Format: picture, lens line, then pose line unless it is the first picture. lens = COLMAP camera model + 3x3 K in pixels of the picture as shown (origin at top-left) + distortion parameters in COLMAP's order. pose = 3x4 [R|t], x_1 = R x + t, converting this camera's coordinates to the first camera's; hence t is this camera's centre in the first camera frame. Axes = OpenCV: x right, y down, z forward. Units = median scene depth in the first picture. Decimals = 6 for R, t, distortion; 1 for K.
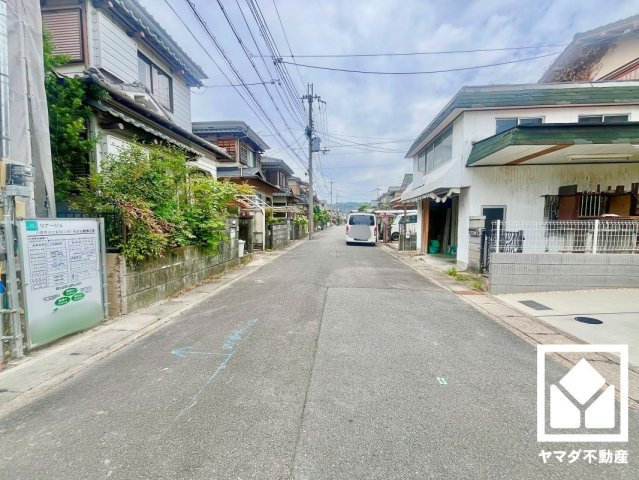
lens RADIAL K [[259.7, 0, 318.0], [0, 259.7, 239.8], [0, 0, 1]] dist [-0.002535, -0.000478]
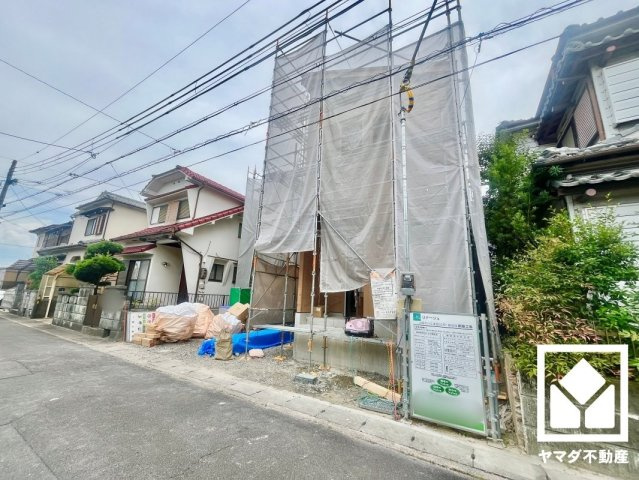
lens RADIAL K [[259.7, 0, 318.0], [0, 259.7, 239.8], [0, 0, 1]] dist [-0.002535, -0.000478]
pose [[-0.435110, -0.218478, -0.873468, 0.161932], [-0.107930, 0.975775, -0.190303, -0.054749], [0.893885, 0.011470, -0.448150, 0.467771]]
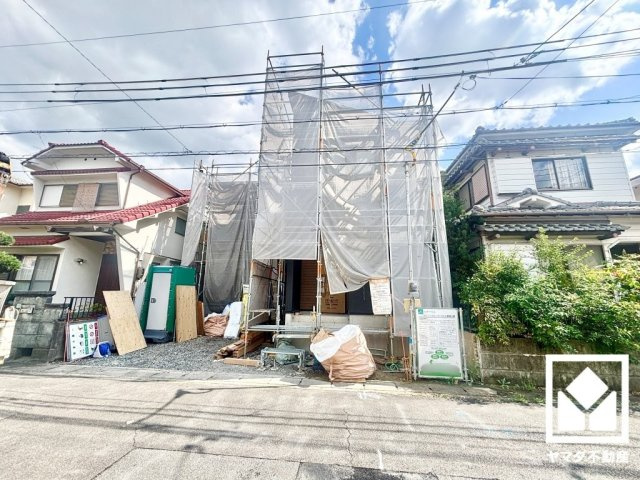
lens RADIAL K [[256.8, 0, 319.2], [0, 256.8, 239.4], [0, 0, 1]] dist [0.000701, 0.000399]
pose [[-0.018616, -0.217210, -0.975947, 0.407624], [-0.085821, 0.972861, -0.214886, -0.042406], [0.996137, 0.079757, -0.036752, 0.098379]]
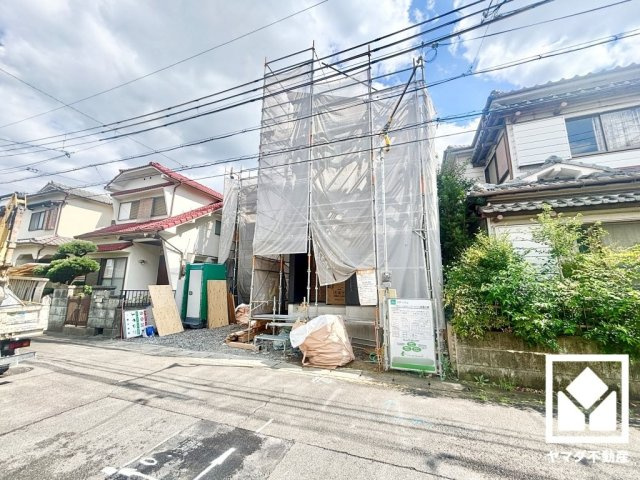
lens RADIAL K [[263.0, 0, 319.3], [0, 263.0, 239.3], [0, 0, 1]] dist [-0.001410, -0.000071]
pose [[-0.277762, -0.180415, -0.943556, 0.421298], [-0.075394, 0.983271, -0.165815, -0.062254], [0.957687, 0.025081, -0.286717, 0.418767]]
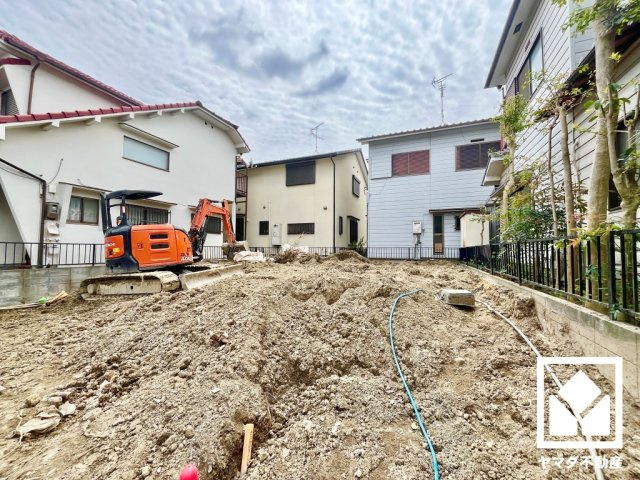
lens RADIAL K [[260.2, 0, 318.5], [0, 260.2, 239.8], [0, 0, 1]] dist [-0.002535, -0.000478]
pose [[-0.307372, -0.039261, -0.950779, -0.380039], [-0.074748, 0.997057, -0.017008, -0.028623], [0.948649, 0.065841, -0.309402, 0.387779]]
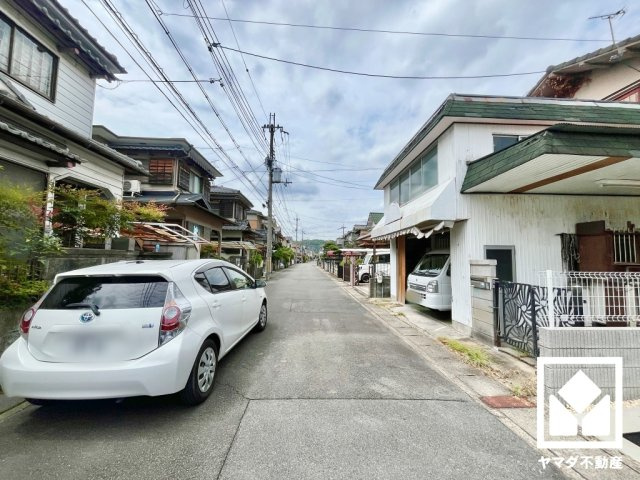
lens RADIAL K [[260.2, 0, 318.5], [0, 260.2, 239.8], [0, 0, 1]] dist [-0.002535, -0.000478]
pose [[0.991355, 0.023712, 0.129050, 0.077464], [-0.005194, 0.989856, -0.141980, -0.043610], [-0.131108, 0.140082, 0.981421, 0.362025]]
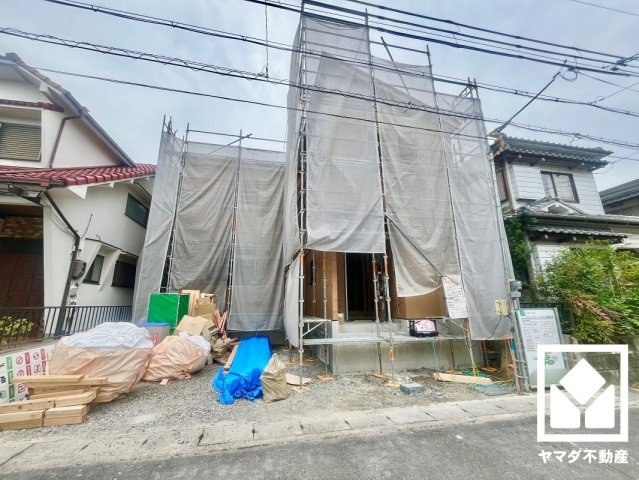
lens RADIAL K [[259.7, 0, 318.0], [0, 259.7, 239.8], [0, 0, 1]] dist [-0.002535, -0.000478]
pose [[0.285300, -0.230116, -0.930403, 0.120574], [-0.062337, 0.964239, -0.257600, 0.003083], [0.956409, 0.131492, 0.260752, -0.373958]]
